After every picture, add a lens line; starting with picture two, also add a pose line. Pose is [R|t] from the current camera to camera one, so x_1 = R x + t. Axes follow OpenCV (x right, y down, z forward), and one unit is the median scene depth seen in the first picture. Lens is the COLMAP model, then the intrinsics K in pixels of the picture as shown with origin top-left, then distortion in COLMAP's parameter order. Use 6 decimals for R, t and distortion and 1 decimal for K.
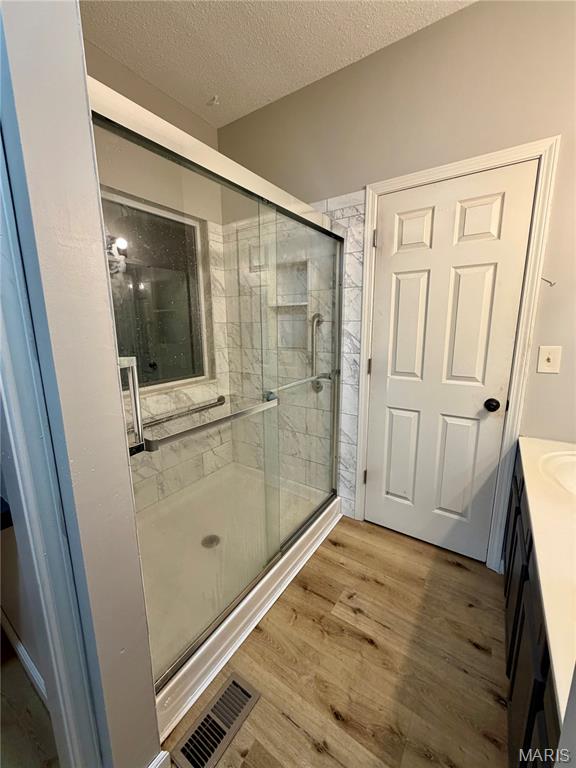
lens RADIAL K [[307.5, 0, 287.7], [0, 307.5, 382.4], [0, 0, 1]] dist [0.001305, 0.000177]
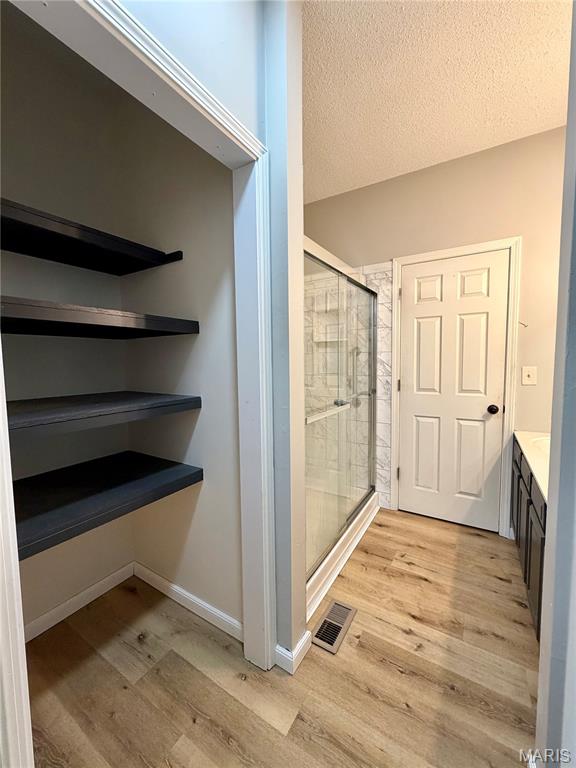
lens RADIAL K [[307.5, 0, 287.7], [0, 307.5, 382.4], [0, 0, 1]] dist [0.001305, 0.000177]
pose [[0.999078, -0.008110, 0.042169, -0.310772], [0.013040, 0.992932, -0.117969, 0.098489], [-0.040915, 0.118410, 0.992122, -0.346542]]
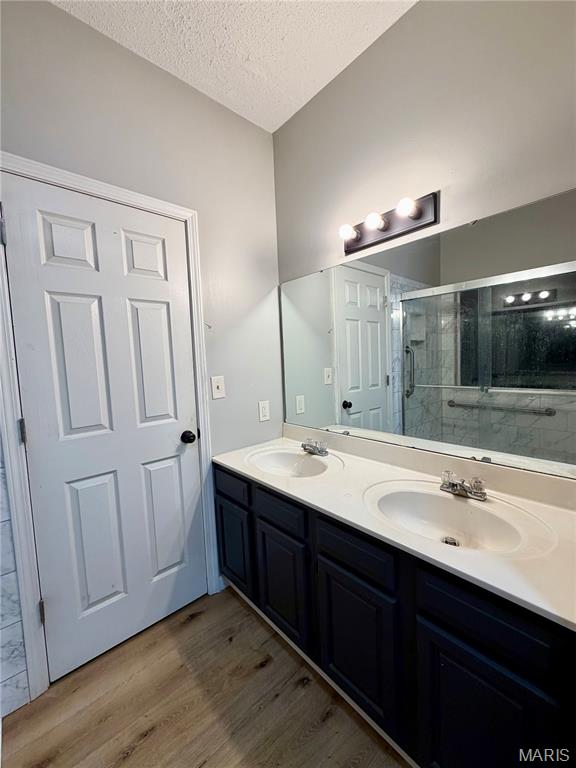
lens RADIAL K [[307.5, 0, 287.7], [0, 307.5, 382.4], [0, 0, 1]] dist [0.001305, 0.000177]
pose [[0.247381, -0.073025, 0.966162, -0.221812], [0.219979, 0.975349, 0.017395, -0.046119], [-0.943616, 0.208233, 0.257347, 0.359325]]
